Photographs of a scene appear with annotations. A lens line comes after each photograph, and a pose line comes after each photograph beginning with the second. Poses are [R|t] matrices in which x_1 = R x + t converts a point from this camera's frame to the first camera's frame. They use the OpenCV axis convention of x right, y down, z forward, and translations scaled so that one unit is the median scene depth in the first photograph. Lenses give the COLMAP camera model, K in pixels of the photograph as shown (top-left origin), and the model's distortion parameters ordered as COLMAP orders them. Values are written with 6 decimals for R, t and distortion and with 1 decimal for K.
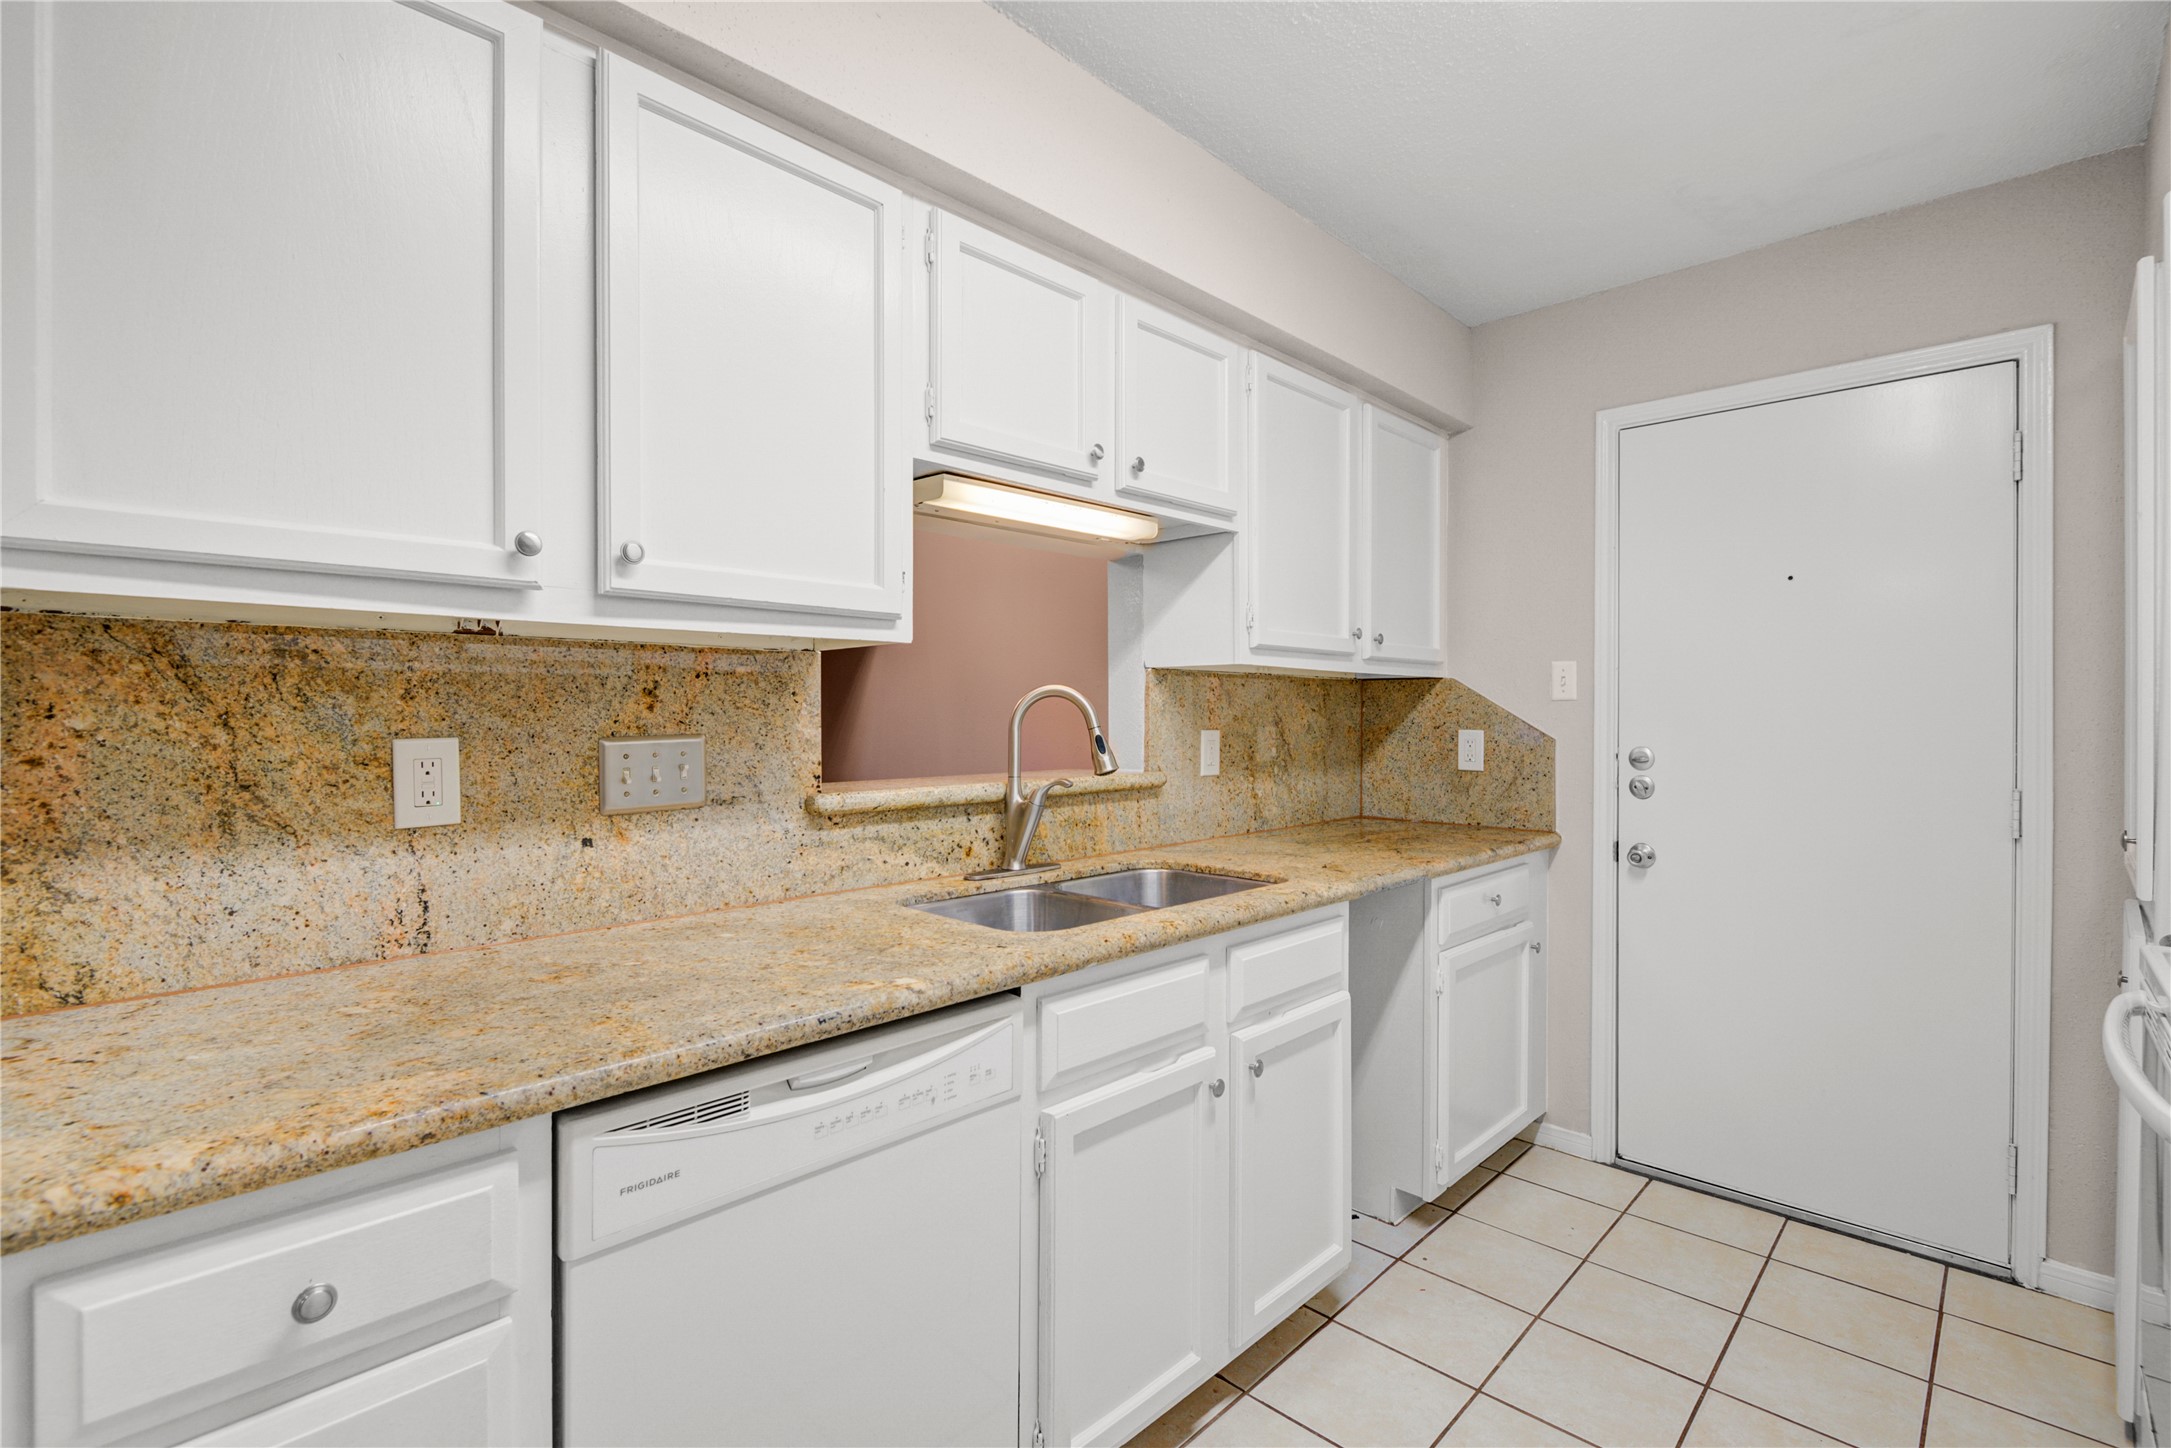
lens RADIAL K [[988.3, 0, 1085.9], [0, 988.3, 704.9], [0, 0, 1]] dist [0.000211, -0.004008]
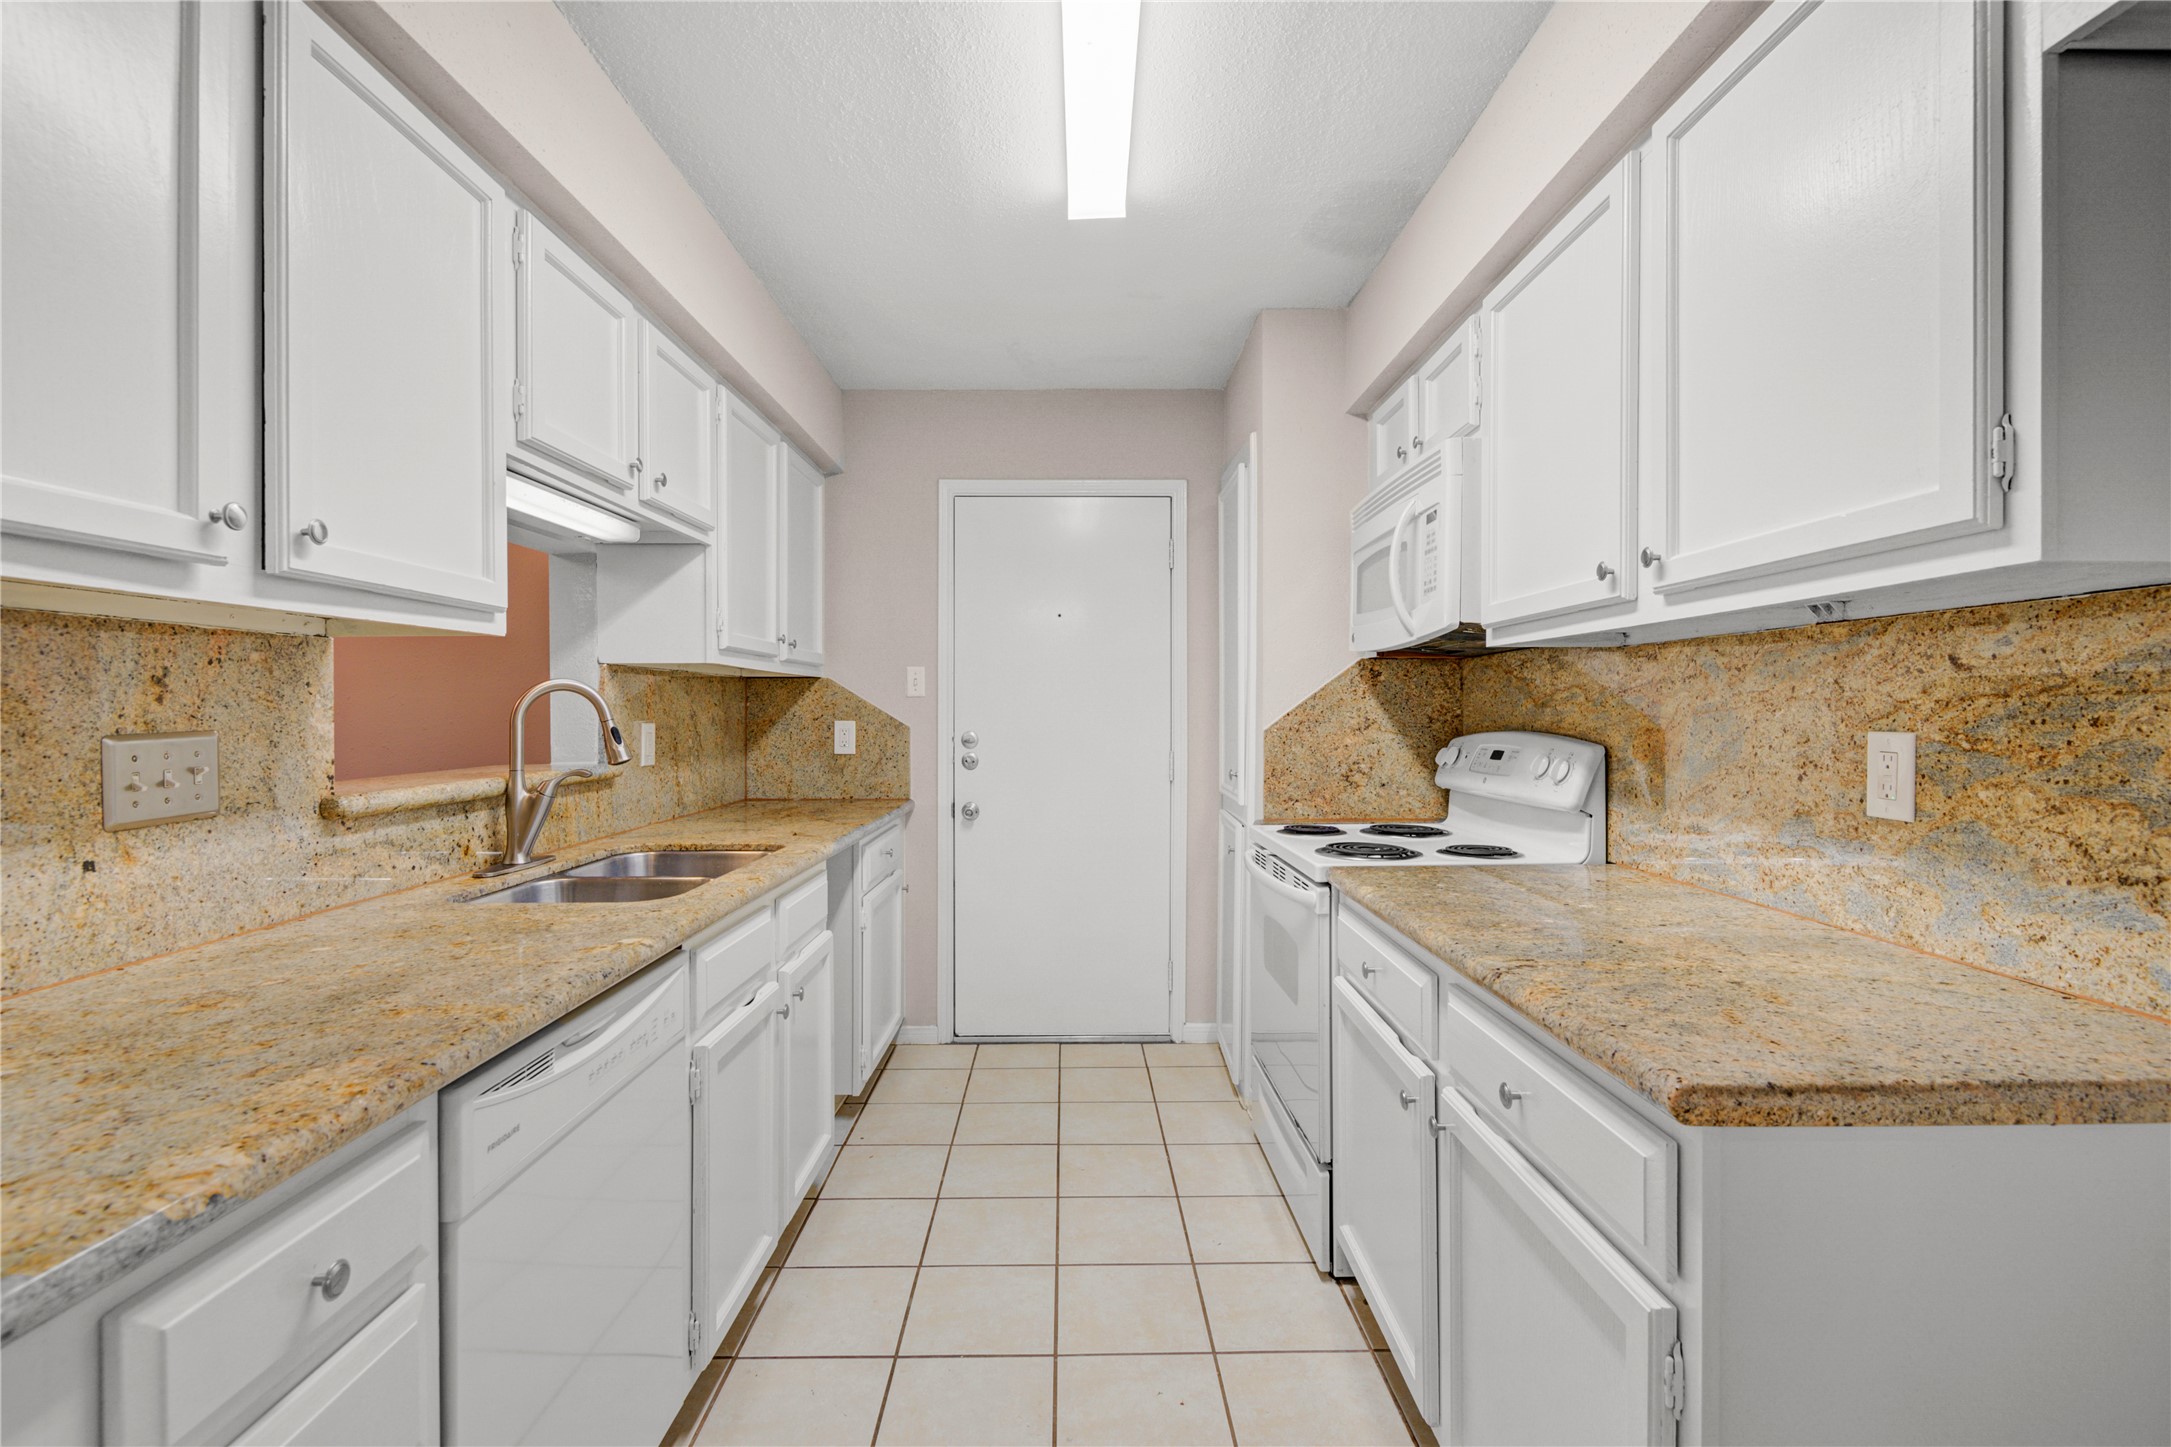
lens RADIAL K [[988.3, 0, 1085.9], [0, 988.3, 704.4], [0, 0, 1]] dist [0.000211, -0.004008]
pose [[0.710150, 0.000778, 0.704050, -0.420323], [-0.003019, 0.999994, 0.001940, 0.002828], [-0.704044, -0.003503, 0.710148, -0.120793]]
